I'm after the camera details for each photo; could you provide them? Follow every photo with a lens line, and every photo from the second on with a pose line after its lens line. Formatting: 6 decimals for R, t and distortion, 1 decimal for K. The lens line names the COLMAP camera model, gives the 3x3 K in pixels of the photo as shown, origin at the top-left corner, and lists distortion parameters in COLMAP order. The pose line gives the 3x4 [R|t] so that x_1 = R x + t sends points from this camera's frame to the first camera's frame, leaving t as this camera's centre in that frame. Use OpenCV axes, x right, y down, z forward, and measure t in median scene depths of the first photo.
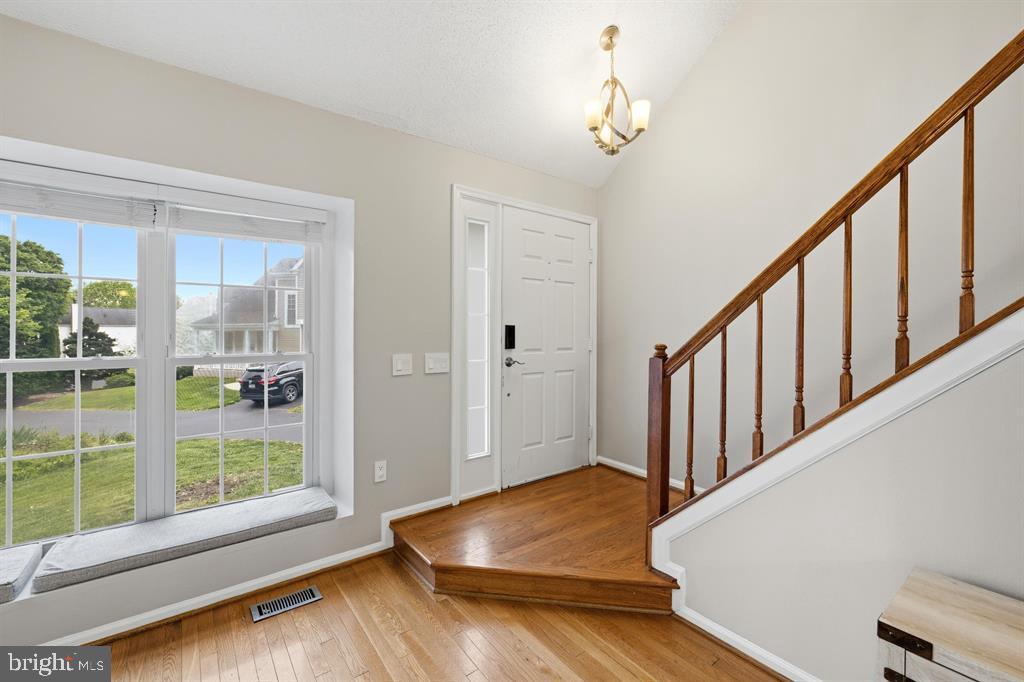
lens RADIAL K [[430.2, 0, 511.4], [0, 430.2, 329.0], [0, 0, 1]] dist [0.000721, -0.000176]
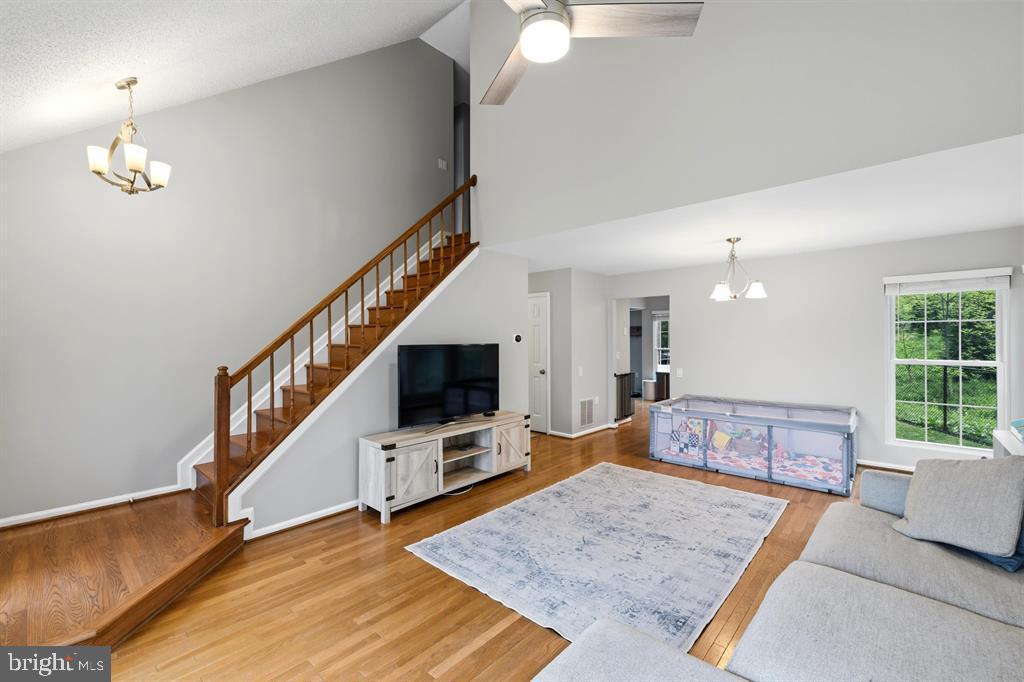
lens RADIAL K [[430.2, 0, 512.8], [0, 430.2, 340.4], [0, 0, 1]] dist [0.000721, -0.000176]
pose [[-0.184966, -0.005749, 0.982728, -1.015059], [0.000576, 0.999982, 0.005958, -0.049170], [-0.982745, 0.001668, -0.184960, 0.270023]]
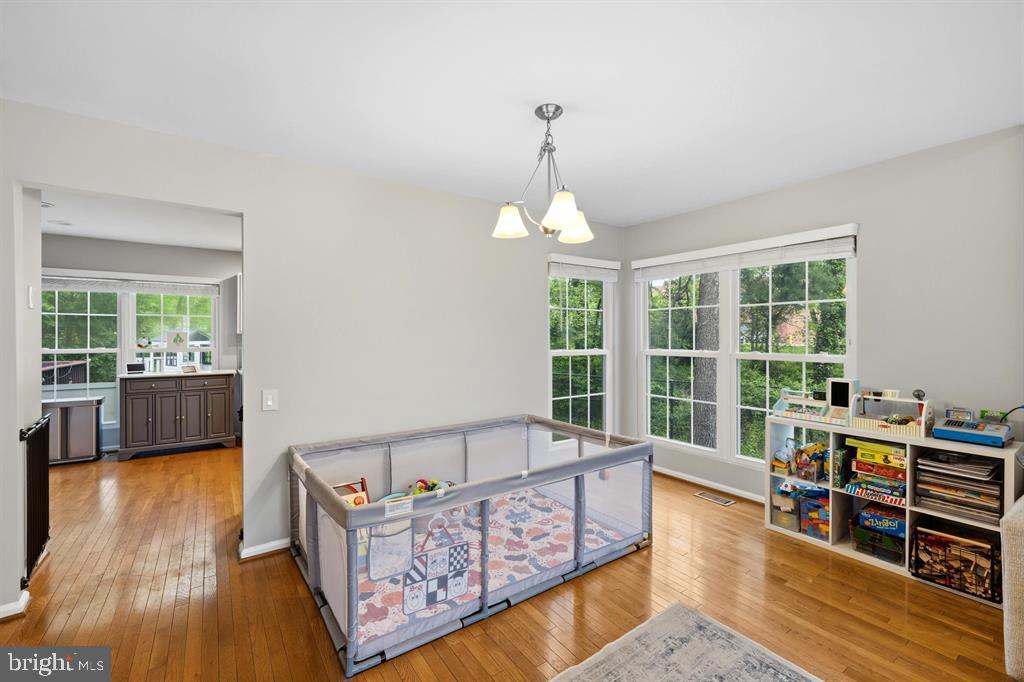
lens RADIAL K [[430.2, 0, 512.2], [0, 430.2, 336.1], [0, 0, 1]] dist [0.000721, -0.000176]
pose [[-0.999469, -0.003472, 0.032401, 0.552565], [-0.003688, 0.999971, -0.006611, 0.000012], [-0.032377, -0.006727, -0.999453, -0.075464]]
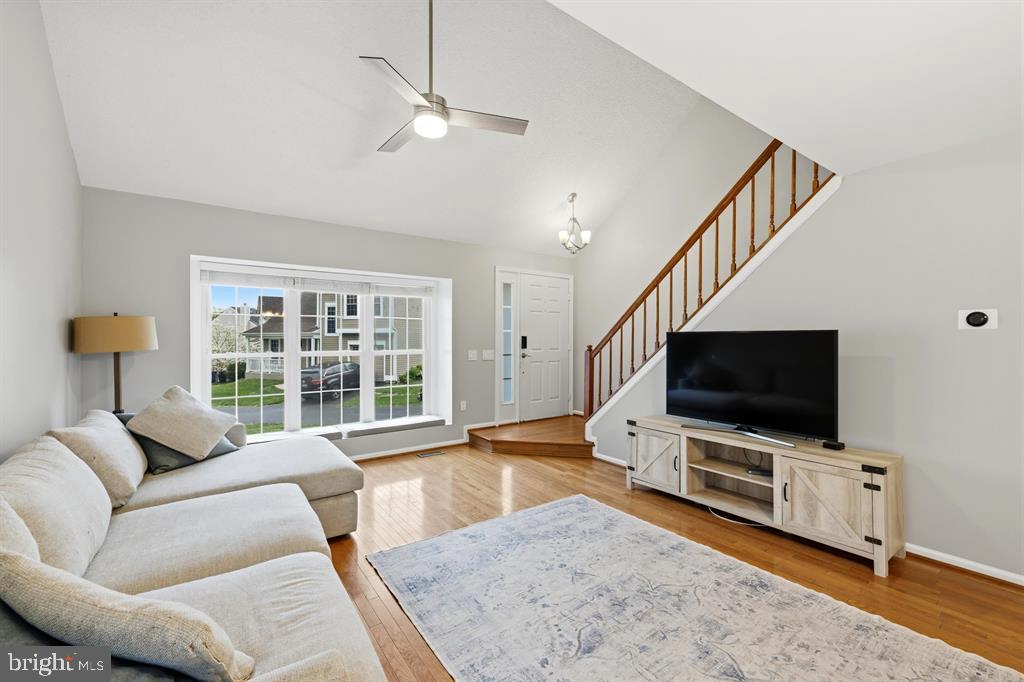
lens RADIAL K [[430.2, 0, 512.1], [0, 430.2, 341.8], [0, 0, 1]] dist [0.000721, -0.000176]
pose [[0.999678, -0.001543, -0.025339, -0.009292], [0.001875, 0.999913, 0.013084, -0.010881], [0.025317, -0.013128, 0.999593, -1.101213]]
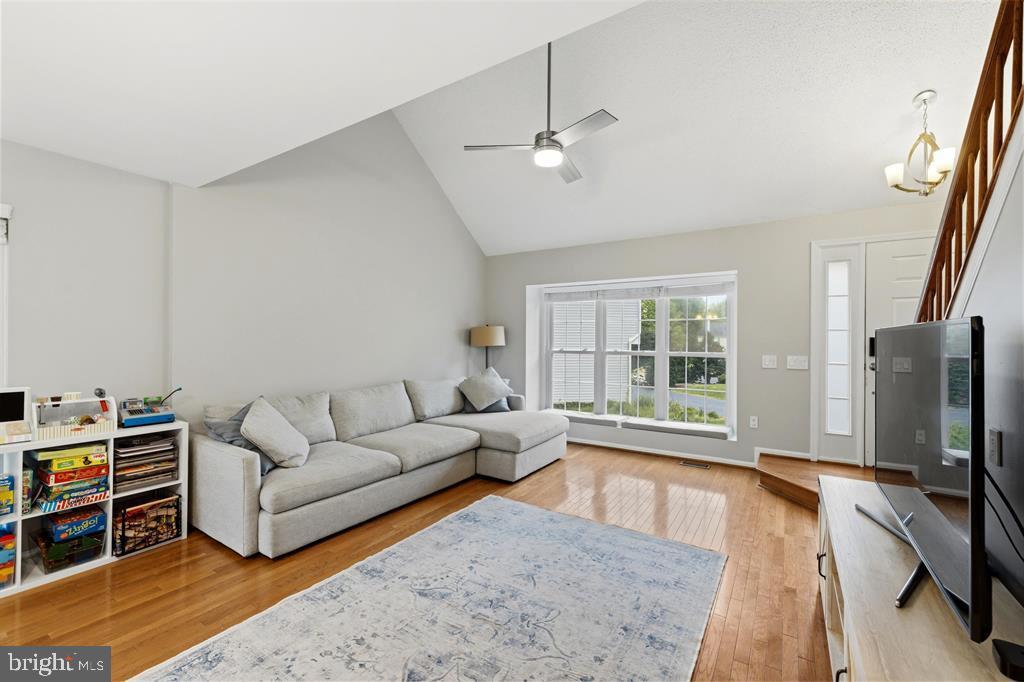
lens RADIAL K [[430.2, 0, 512.0], [0, 430.2, 342.4], [0, 0, 1]] dist [0.000721, -0.000176]
pose [[0.341939, 0.007334, -0.939694, 0.987474], [0.000556, 0.999968, 0.008007, -0.006528], [0.939722, -0.003261, 0.341924, -0.509506]]
